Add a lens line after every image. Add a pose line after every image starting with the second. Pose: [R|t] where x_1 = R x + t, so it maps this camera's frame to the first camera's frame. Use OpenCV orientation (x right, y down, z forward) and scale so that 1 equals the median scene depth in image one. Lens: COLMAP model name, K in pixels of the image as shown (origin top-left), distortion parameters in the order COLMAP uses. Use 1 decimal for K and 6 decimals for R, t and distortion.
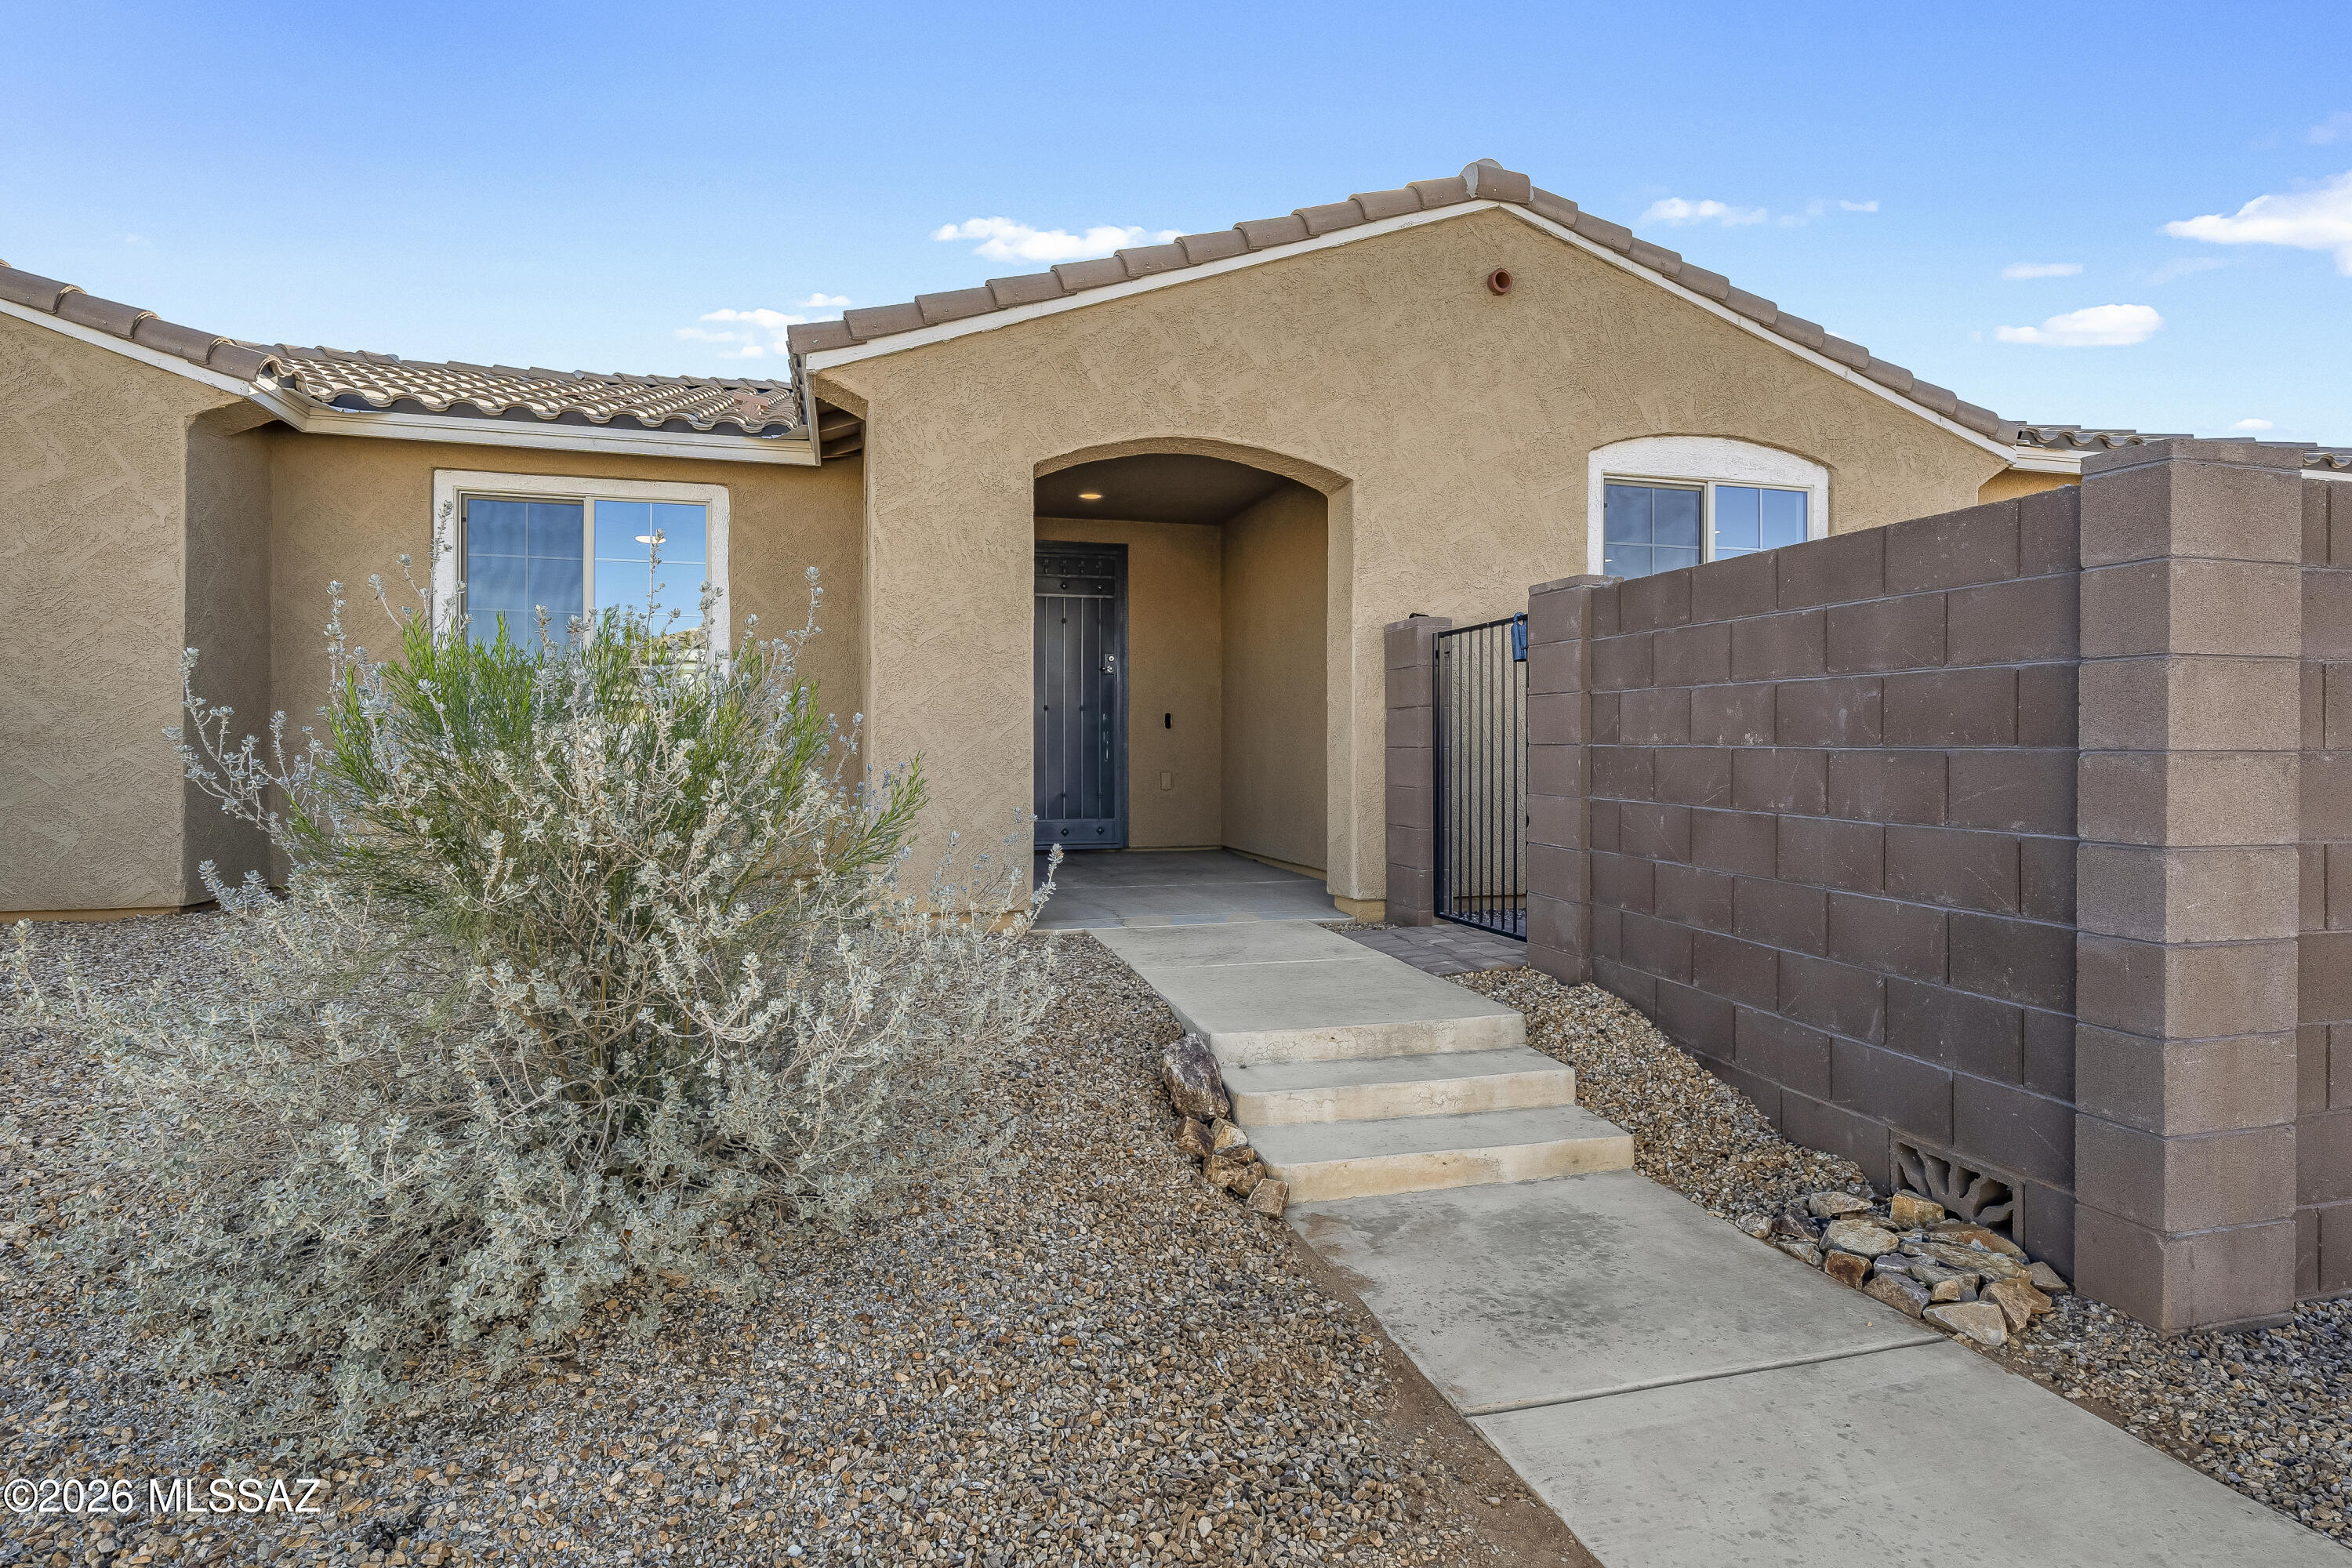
lens RADIAL K [[1179.6, 0, 1181.3], [0, 1179.6, 756.3], [0, 0, 1]] dist [-0.000713, 0.000333]
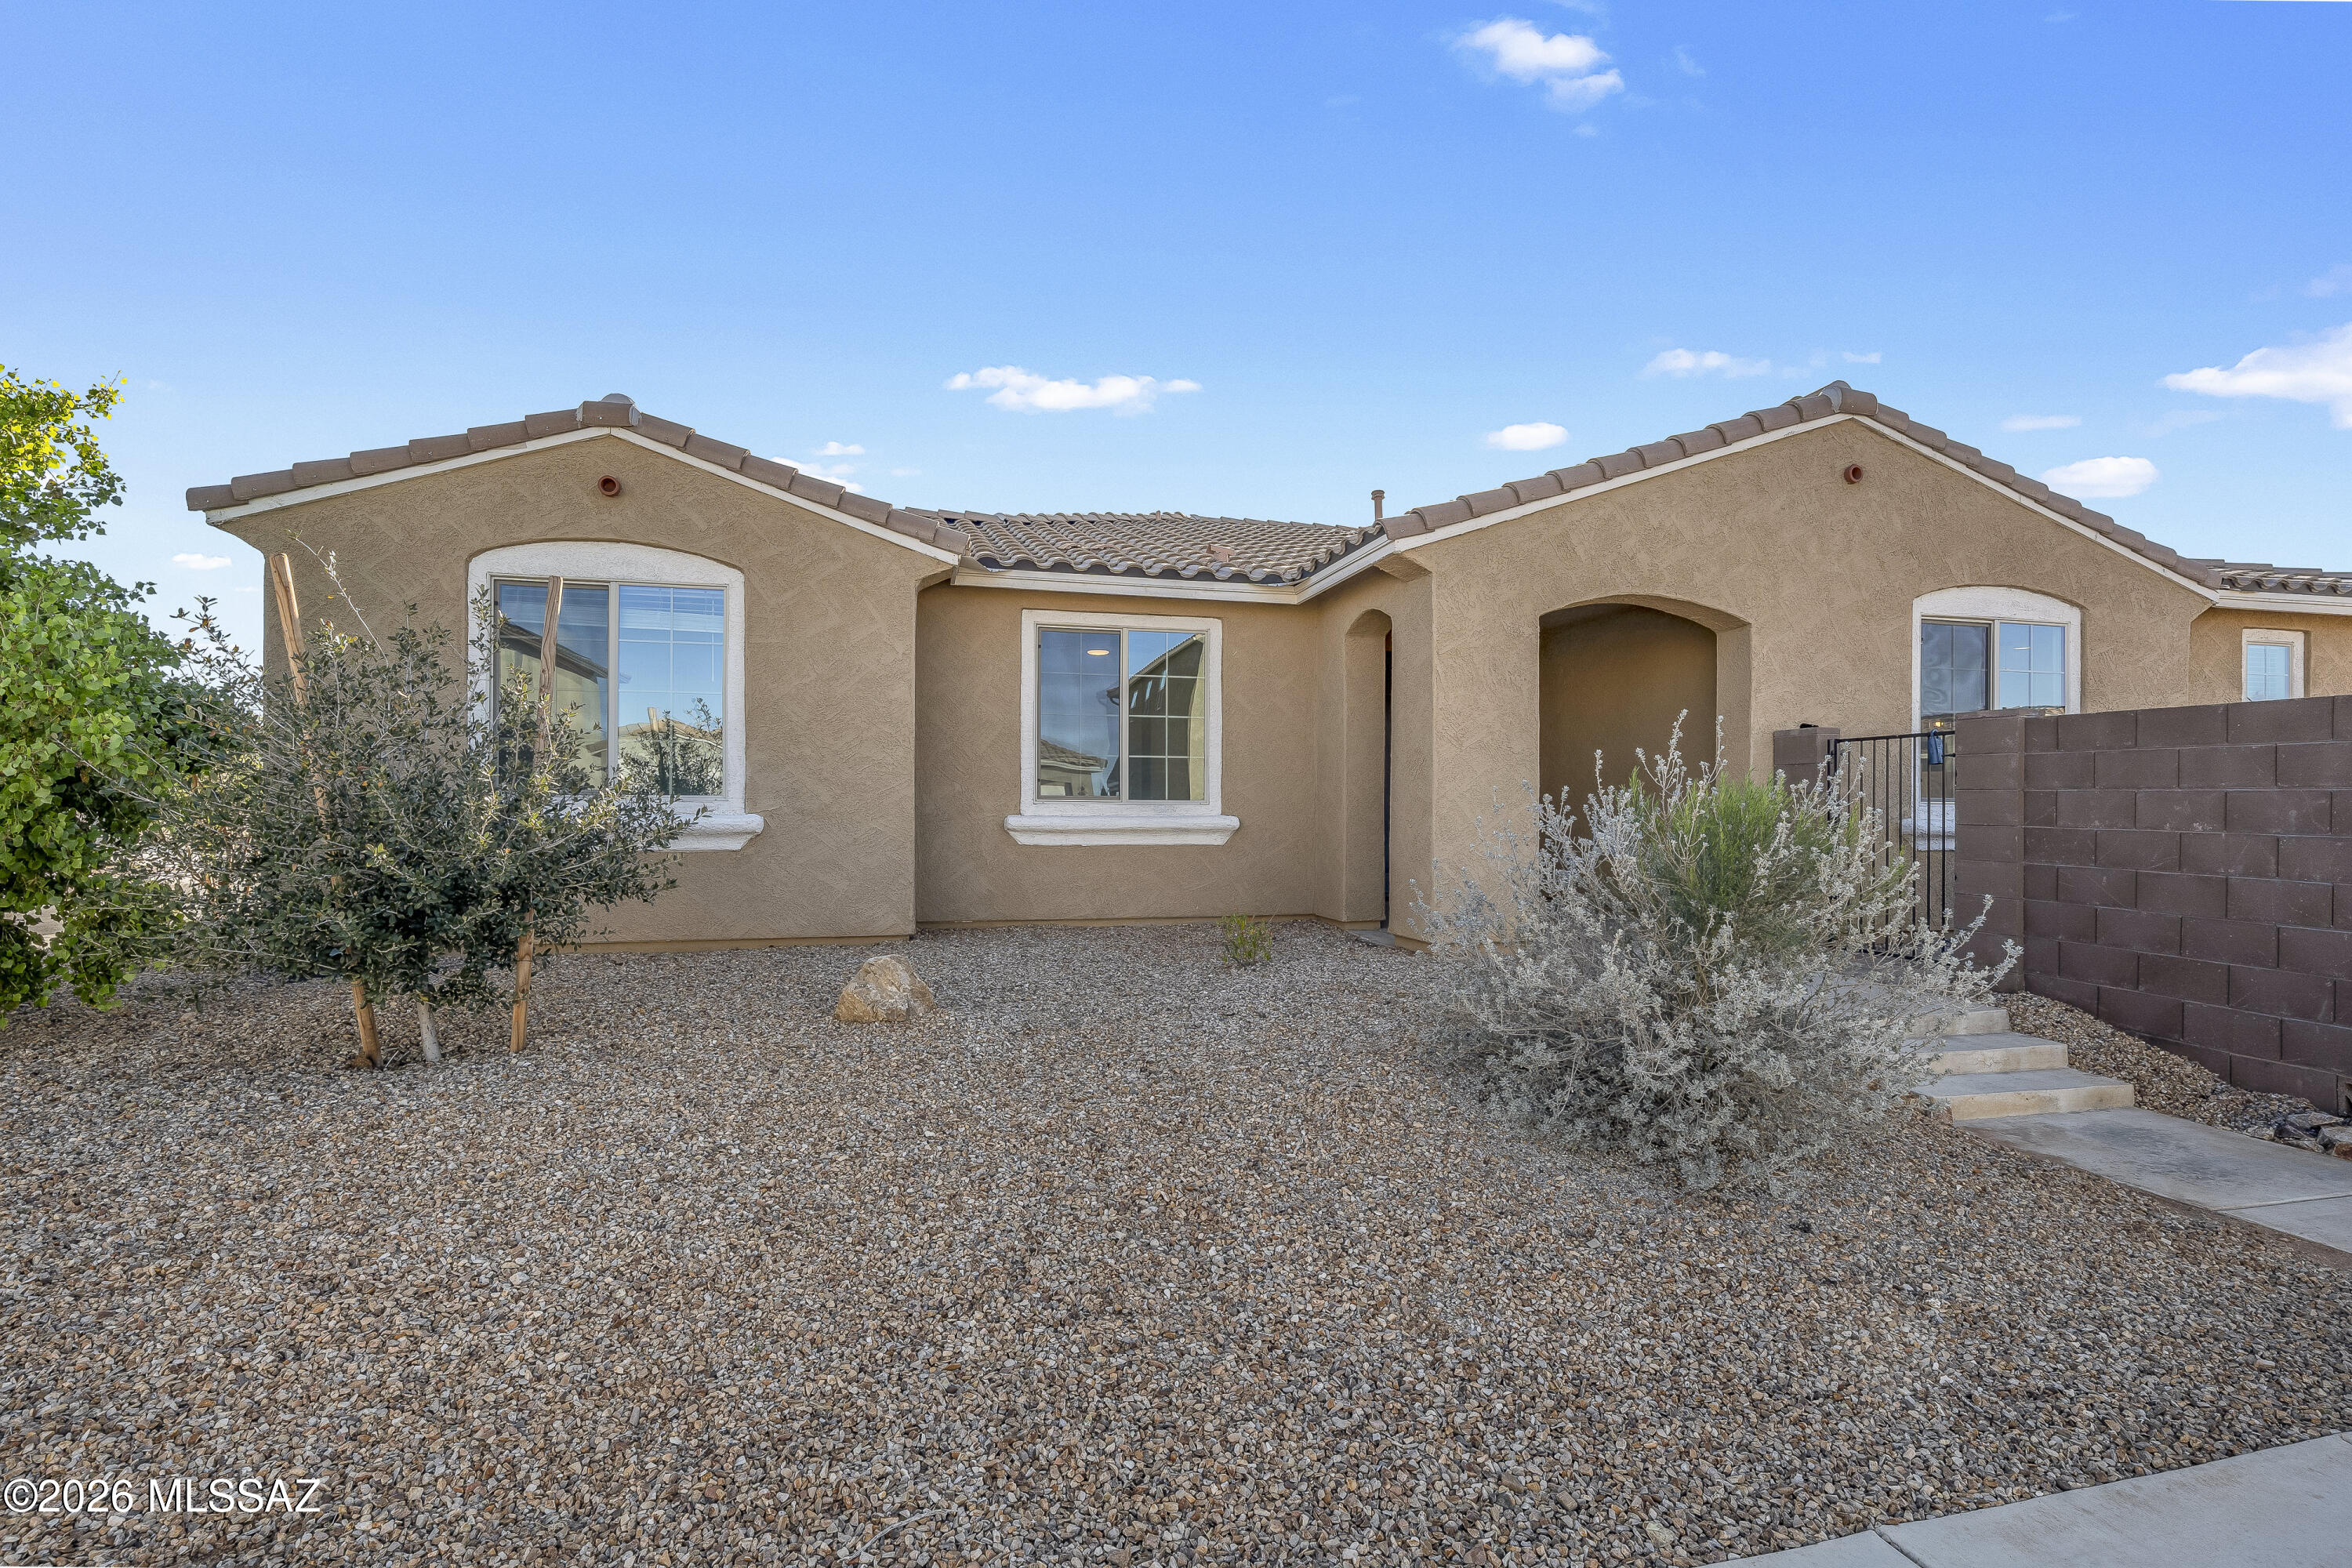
lens RADIAL K [[1097.0, 0, 1168.6], [0, 1097.0, 809.3], [0, 0, 1]] dist [-0.001142, -0.000242]
pose [[0.999833, 0.003638, -0.017891, -0.518597], [-0.003644, 0.999993, -0.000317, -0.020242], [0.017889, 0.000382, 0.999840, -0.276315]]
